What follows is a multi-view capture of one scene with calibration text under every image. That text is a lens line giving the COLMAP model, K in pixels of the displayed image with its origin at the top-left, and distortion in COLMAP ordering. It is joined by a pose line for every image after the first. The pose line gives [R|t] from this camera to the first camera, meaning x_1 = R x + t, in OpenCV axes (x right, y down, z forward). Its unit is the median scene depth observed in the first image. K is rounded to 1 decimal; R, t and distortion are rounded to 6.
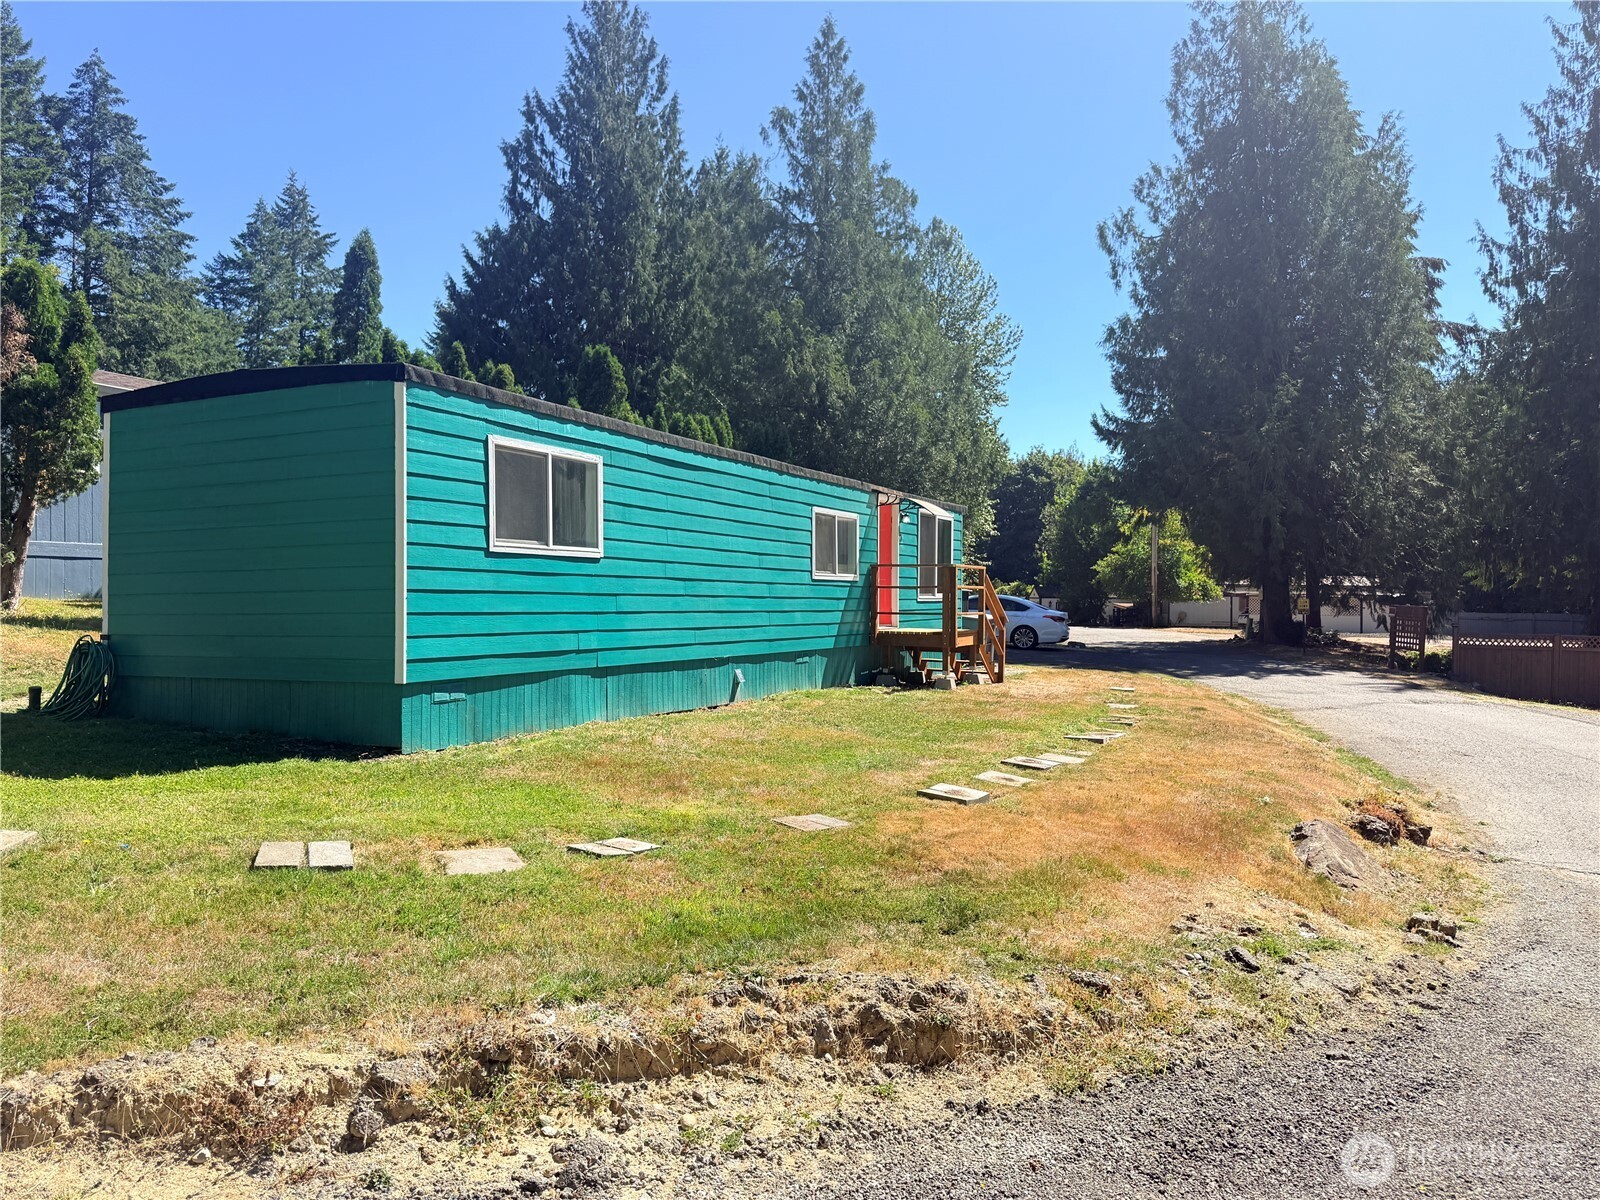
lens RADIAL K [[1115.7, 0, 795.8], [0, 1115.7, 607.3], [0, 0, 1]] dist [0.018495, -0.022834]
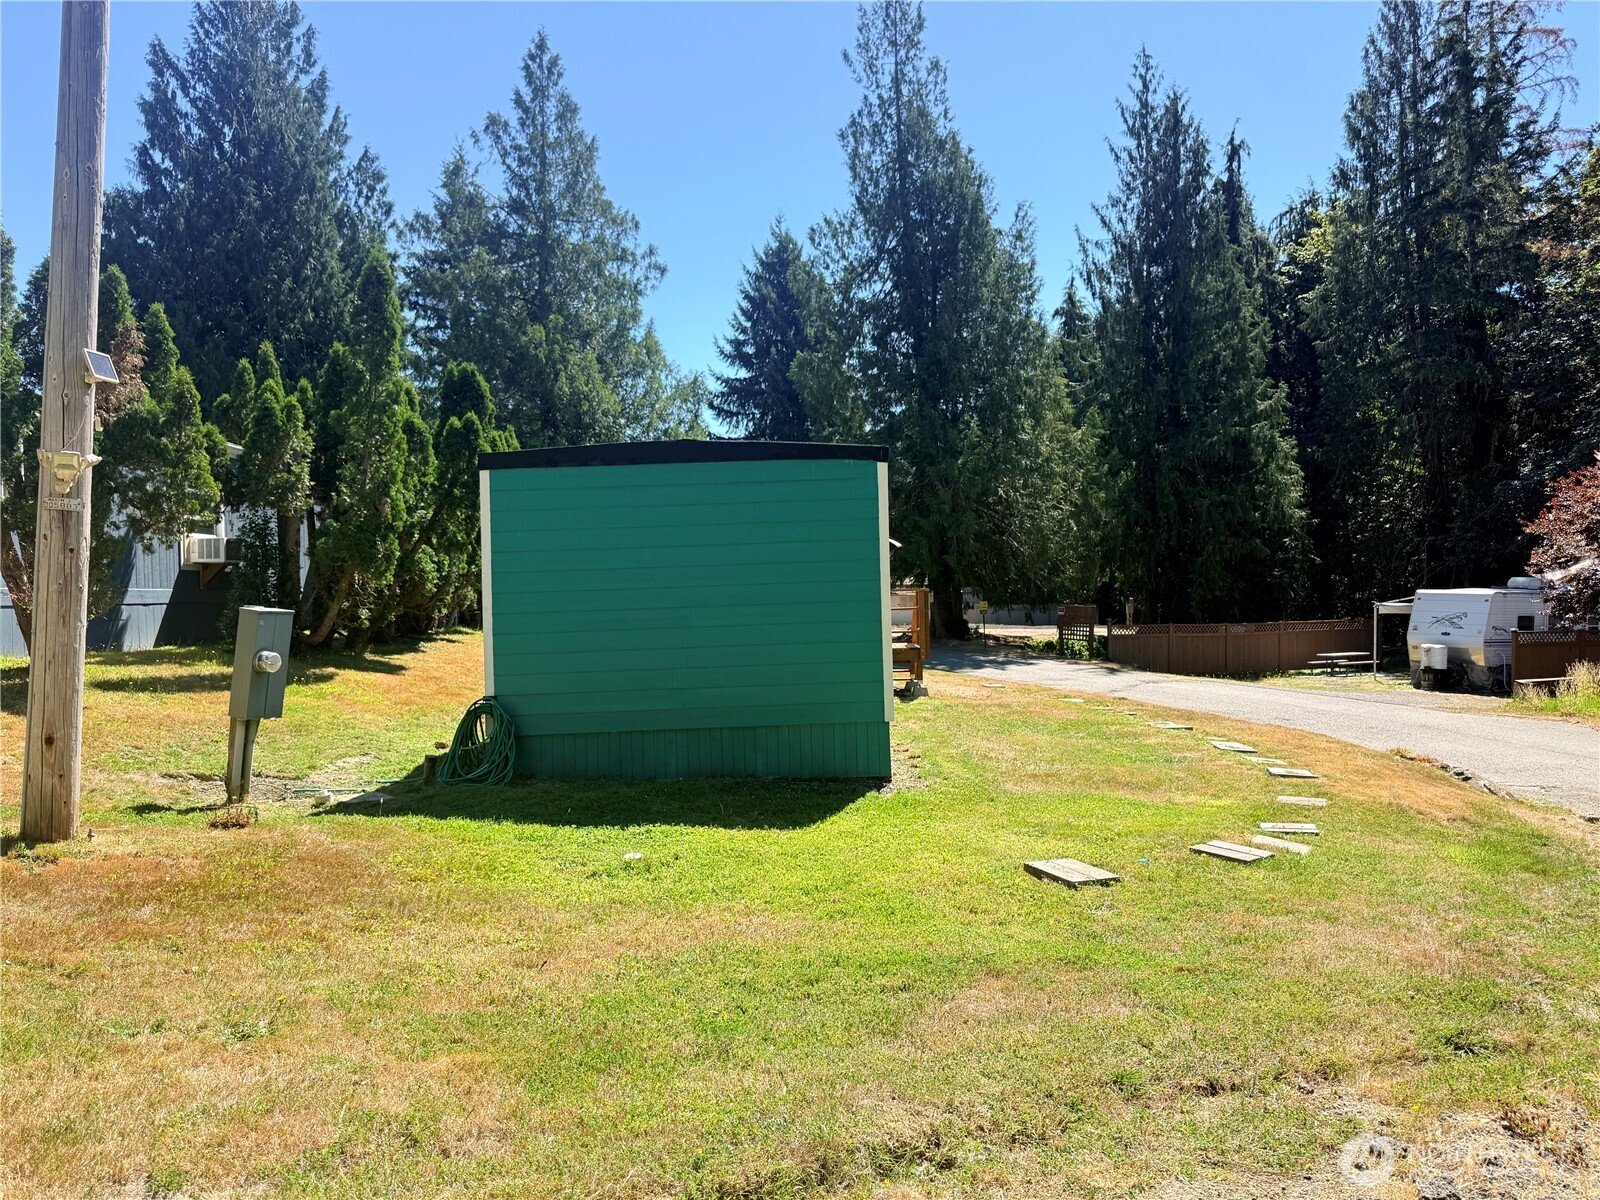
lens RADIAL K [[1115.7, 0, 795.8], [0, 1115.7, 607.3], [0, 0, 1]] dist [0.018495, -0.022834]
pose [[0.901663, -0.031159, 0.431316, -0.211074], [0.030791, 0.999495, 0.007838, -0.013806], [-0.431343, 0.006214, 0.902167, 0.004868]]
